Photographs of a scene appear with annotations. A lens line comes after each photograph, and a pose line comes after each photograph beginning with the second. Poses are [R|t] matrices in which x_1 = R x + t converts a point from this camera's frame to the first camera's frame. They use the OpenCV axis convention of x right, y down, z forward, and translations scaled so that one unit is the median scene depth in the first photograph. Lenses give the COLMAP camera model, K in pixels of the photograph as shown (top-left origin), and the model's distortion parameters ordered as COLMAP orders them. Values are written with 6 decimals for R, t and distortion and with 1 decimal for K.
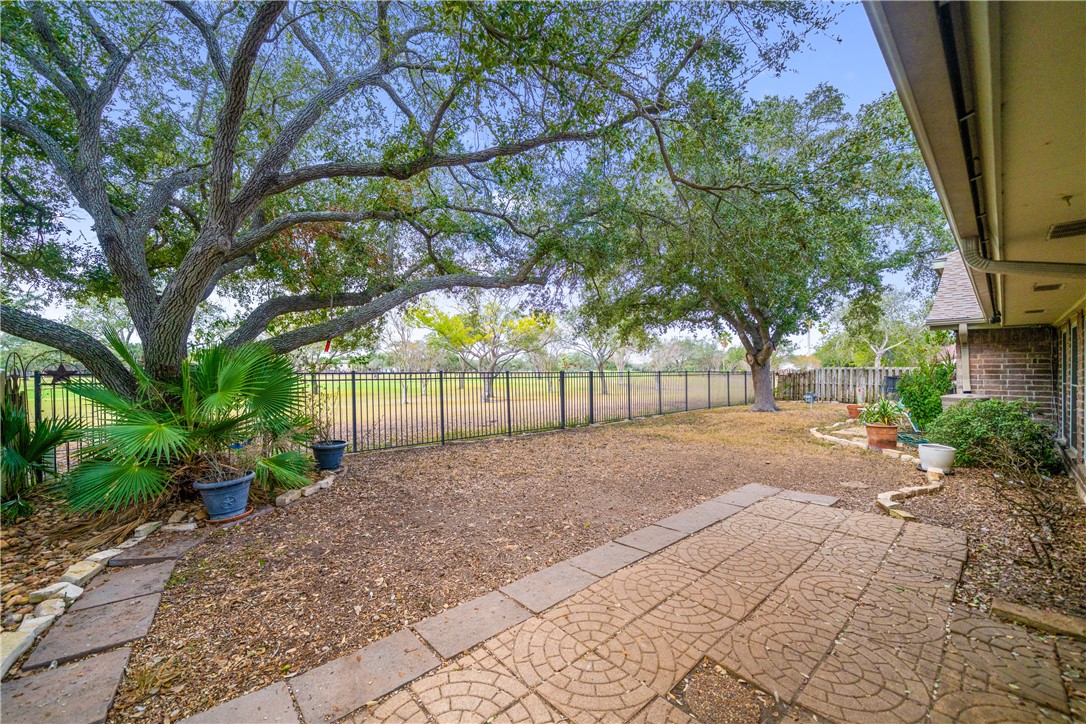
lens RADIAL K [[417.6, 0, 544.9], [0, 417.6, 370.9], [0, 0, 1]] dist [-0.000801, -0.000555]
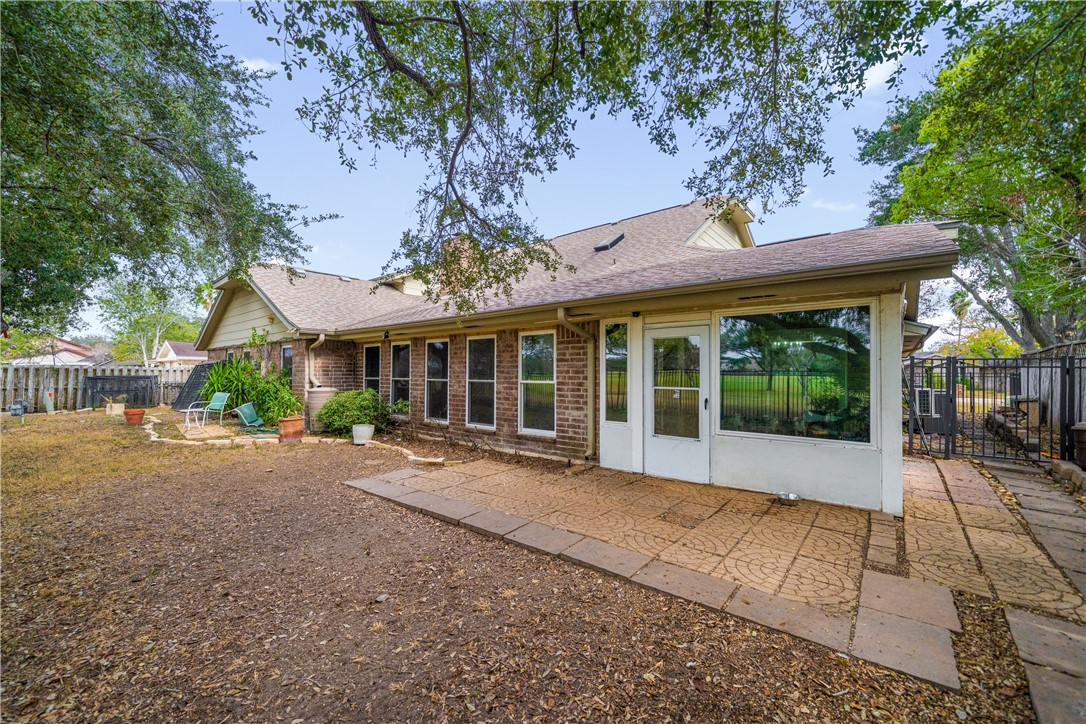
lens RADIAL K [[417.6, 0, 546.5], [0, 417.6, 364.7], [0, 0, 1]] dist [-0.000801, -0.000555]
pose [[-0.138812, 0.020204, 0.990113, -0.742597], [-0.003479, 0.999776, -0.020889, 0.015180], [-0.990313, -0.006344, -0.138711, 0.902349]]
